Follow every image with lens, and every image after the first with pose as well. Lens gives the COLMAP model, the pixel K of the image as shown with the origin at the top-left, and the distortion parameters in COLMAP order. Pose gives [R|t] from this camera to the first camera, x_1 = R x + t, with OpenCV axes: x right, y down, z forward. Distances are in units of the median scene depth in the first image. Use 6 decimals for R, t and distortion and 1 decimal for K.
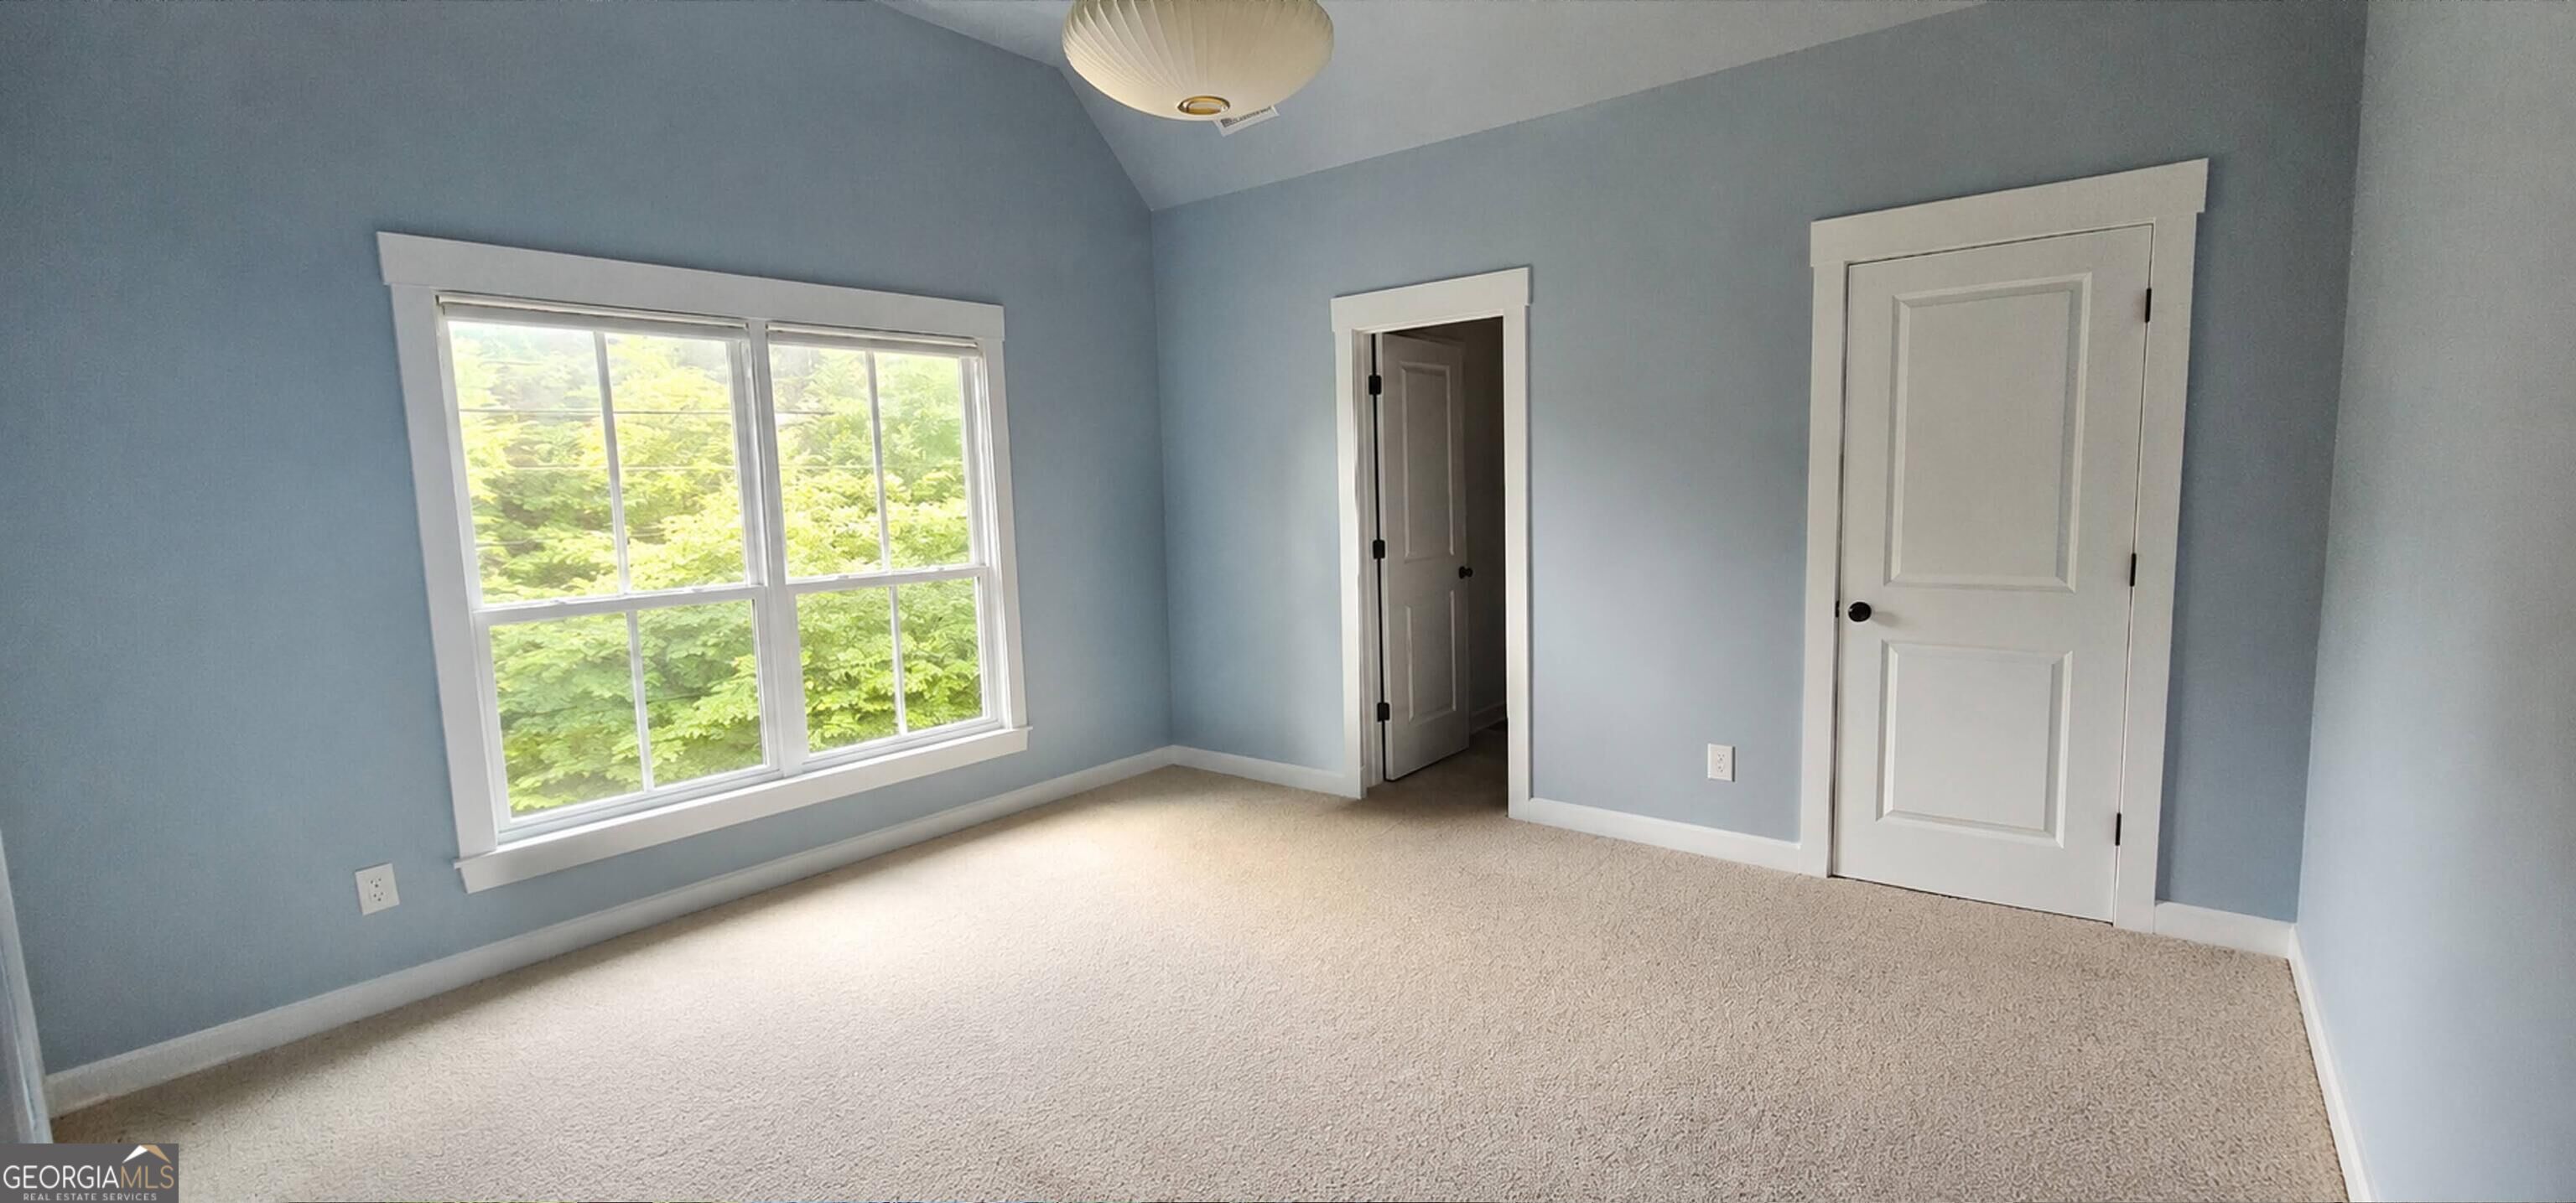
lens RADIAL K [[1068.3, 0, 1290.9], [0, 1068.3, 604.3], [0, 0, 1]] dist [0.002406, -0.000294]
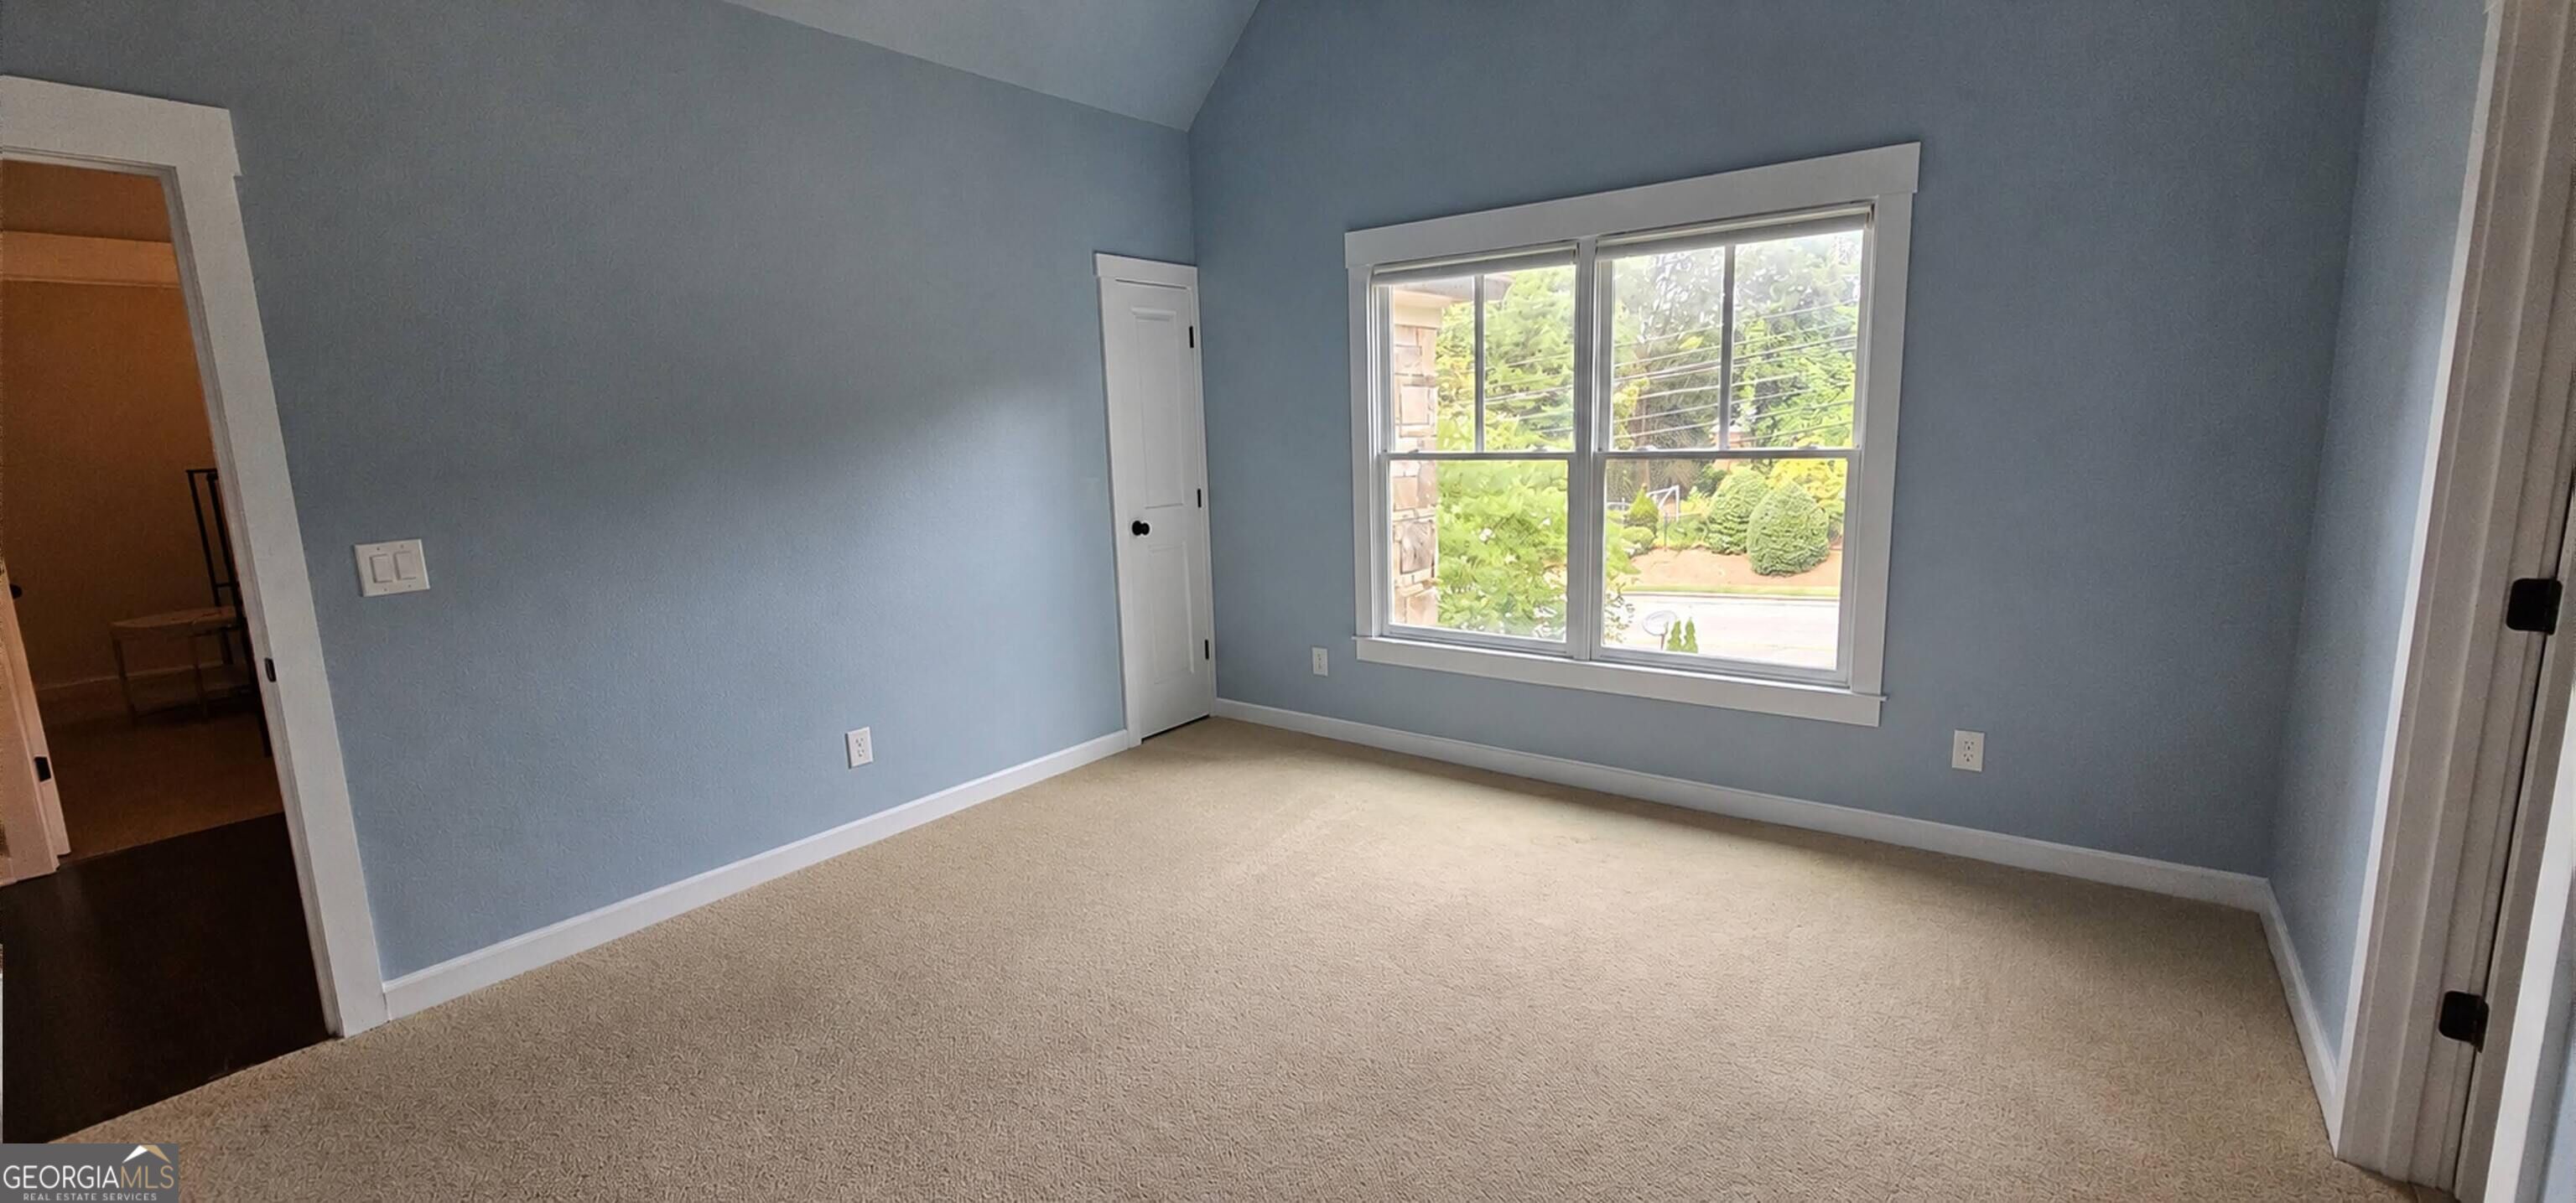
lens RADIAL K [[1068.3, 0, 1292.1], [0, 1068.3, 600.6], [0, 0, 1]] dist [0.002406, -0.000294]
pose [[0.046233, 0.196285, -0.979456, 0.545231], [-0.089110, 0.977406, 0.191668, -0.098421], [0.994948, 0.078418, 0.062680, 0.676953]]
